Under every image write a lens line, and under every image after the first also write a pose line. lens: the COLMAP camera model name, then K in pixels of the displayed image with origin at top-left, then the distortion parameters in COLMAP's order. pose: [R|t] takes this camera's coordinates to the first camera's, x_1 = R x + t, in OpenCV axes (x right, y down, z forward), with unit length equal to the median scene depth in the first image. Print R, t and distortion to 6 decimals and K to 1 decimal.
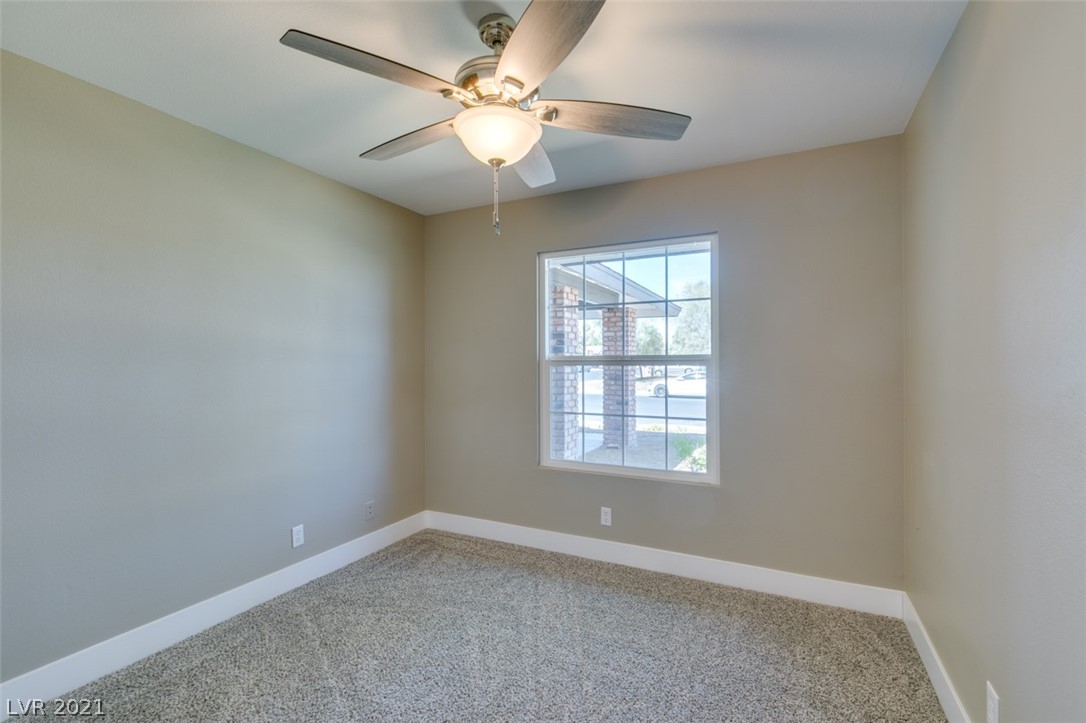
lens RADIAL K [[497.2, 0, 543.0], [0, 497.2, 361.5], [0, 0, 1]] dist [-0.001644, -0.000306]
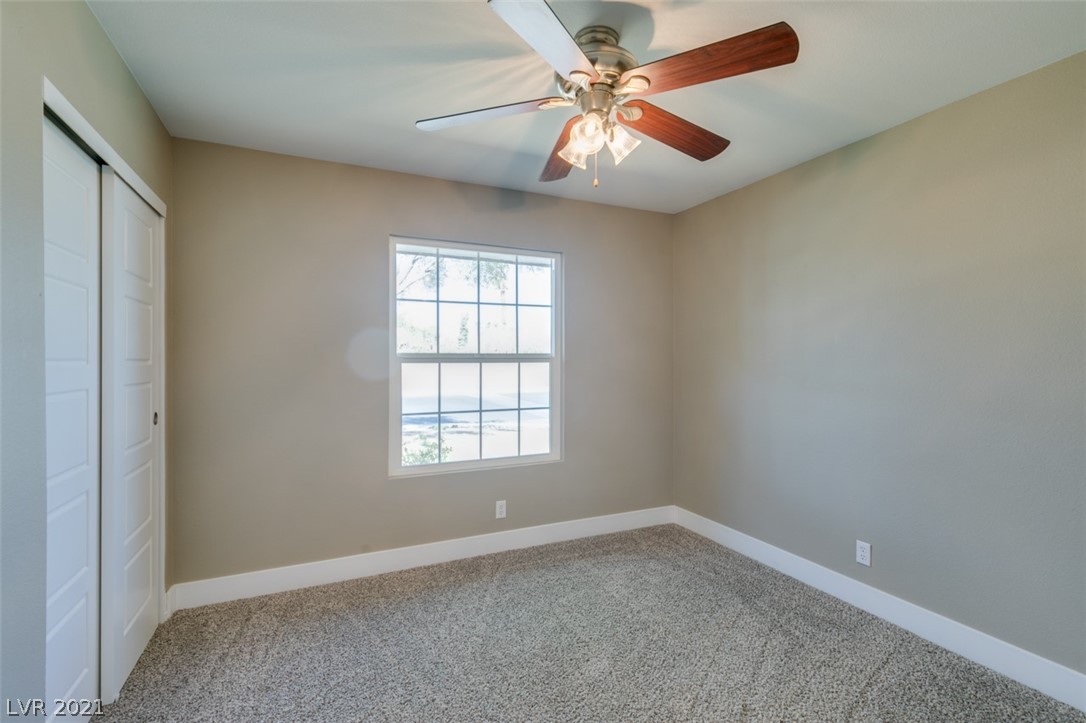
lens RADIAL K [[486.7, 0, 538.2], [0, 486.7, 359.7], [0, 0, 1]] dist [0.000056, -0.000101]
pose [[0.610675, 0.001988, 0.791879, -0.592646], [-0.004338, 0.999990, 0.000835, 0.000015], [-0.791869, -0.003945, 0.610678, 0.299771]]
